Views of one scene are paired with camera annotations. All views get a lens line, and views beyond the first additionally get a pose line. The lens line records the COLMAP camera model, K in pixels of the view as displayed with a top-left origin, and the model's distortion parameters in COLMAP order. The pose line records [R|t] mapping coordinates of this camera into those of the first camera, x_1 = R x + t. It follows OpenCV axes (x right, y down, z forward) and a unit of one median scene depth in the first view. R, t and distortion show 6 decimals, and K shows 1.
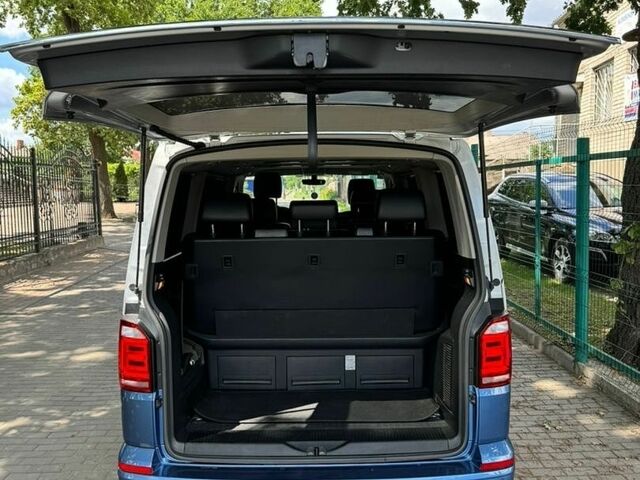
lens RADIAL K [[606.6, 0, 320.0], [0, 606.6, 240.0], [0, 0, 1]] dist [0.106281, -0.234470]
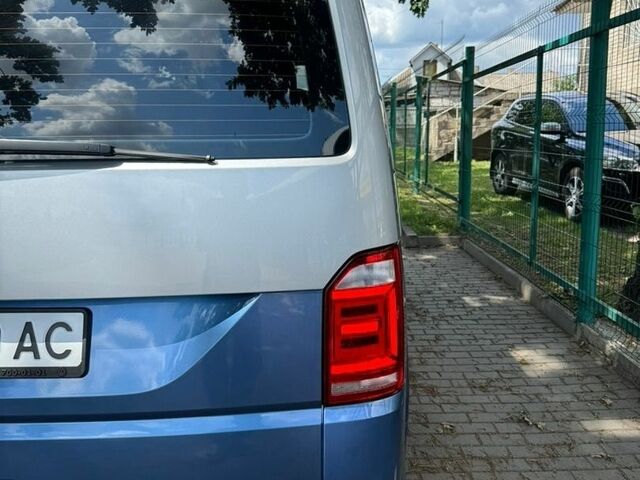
lens RADIAL K [[667.1, 0, 320.0], [0, 667.1, 240.0], [0, 0, 1]] dist [0.124448, -0.222703]
pose [[0.999956, 0.004850, 0.008036, 0.106005], [-0.005556, 0.995893, 0.090369, 0.030983], [-0.007565, -0.090410, 0.995876, 0.216105]]
